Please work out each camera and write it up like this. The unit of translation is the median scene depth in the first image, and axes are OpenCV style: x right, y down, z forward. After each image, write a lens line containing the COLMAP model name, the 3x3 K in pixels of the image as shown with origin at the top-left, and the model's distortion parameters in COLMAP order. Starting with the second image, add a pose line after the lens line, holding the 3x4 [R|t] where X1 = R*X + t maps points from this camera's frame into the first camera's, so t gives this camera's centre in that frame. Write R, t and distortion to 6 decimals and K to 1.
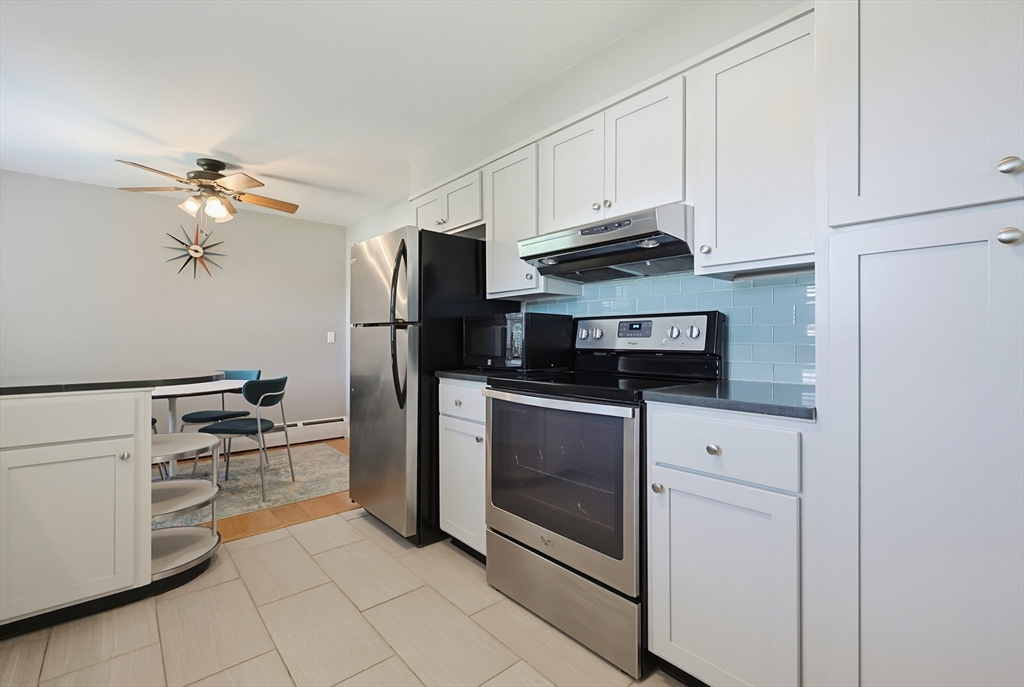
lens RADIAL K [[453.6, 0, 506.6], [0, 453.6, 340.9], [0, 0, 1]] dist [-0.003800, -0.000546]
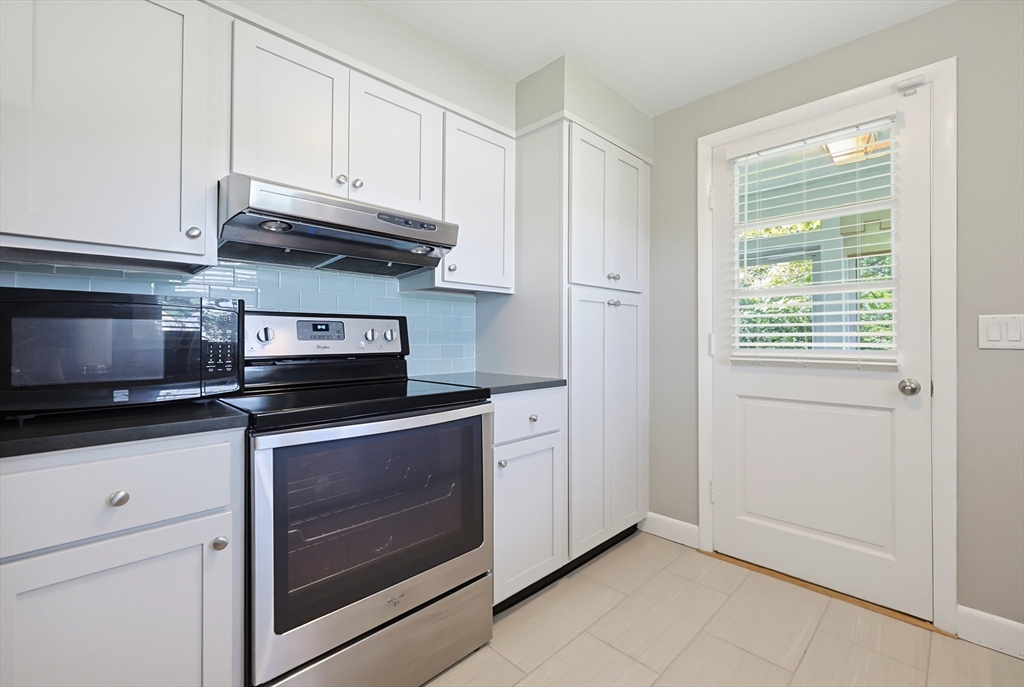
lens RADIAL K [[443.4, 0, 513.3], [0, 443.4, 337.9], [0, 0, 1]] dist [0.001106, -0.000024]
pose [[-0.074281, -0.002124, 0.997235, -0.232728], [0.003803, 0.999990, 0.002413, -0.005053], [-0.997230, 0.003972, -0.074272, 0.285017]]
